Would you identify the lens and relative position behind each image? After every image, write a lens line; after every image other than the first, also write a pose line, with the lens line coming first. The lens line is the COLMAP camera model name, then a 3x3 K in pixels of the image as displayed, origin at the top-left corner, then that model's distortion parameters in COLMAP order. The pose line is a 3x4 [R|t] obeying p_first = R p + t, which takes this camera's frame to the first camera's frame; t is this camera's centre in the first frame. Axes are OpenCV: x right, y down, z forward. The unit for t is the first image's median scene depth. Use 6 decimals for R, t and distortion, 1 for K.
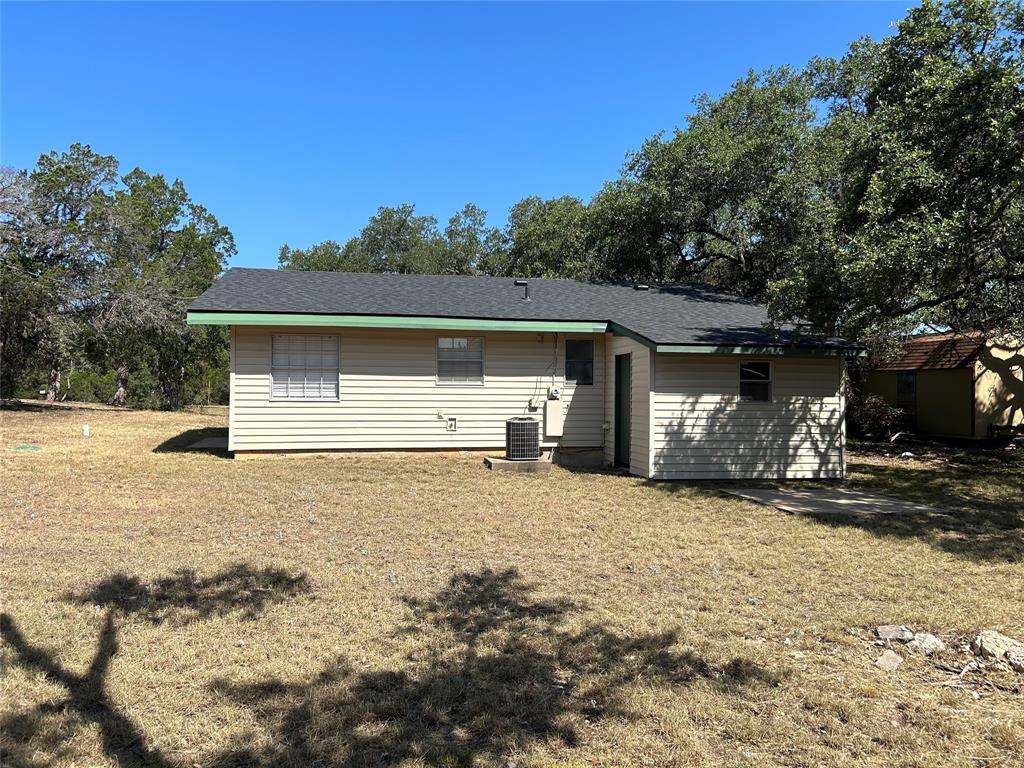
lens RADIAL K [[770.7, 0, 511.8], [0, 770.7, 387.8], [0, 0, 1]] dist [0.045448, -0.058641]
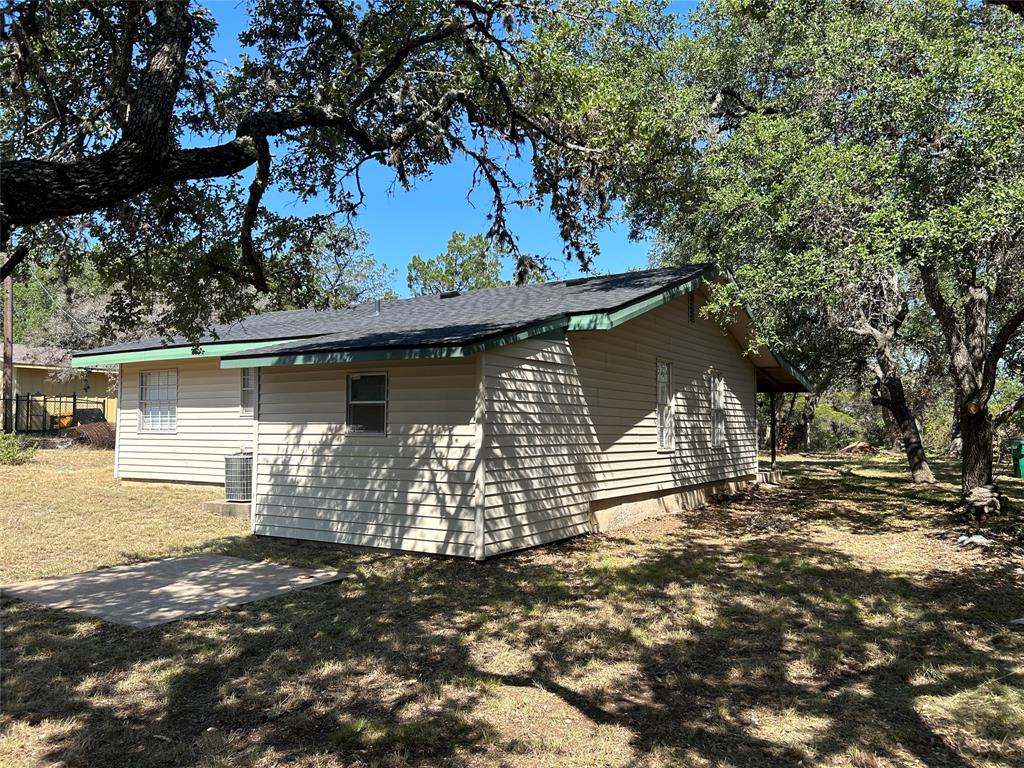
lens RADIAL K [[770.7, 0, 512.0], [0, 770.7, 380.8], [0, 0, 1]] dist [0.045448, -0.058641]
pose [[0.750515, -0.045516, -0.659284, 0.857689], [0.008374, 0.998200, -0.059382, 0.013573], [0.660800, 0.039046, 0.749546, 0.563974]]
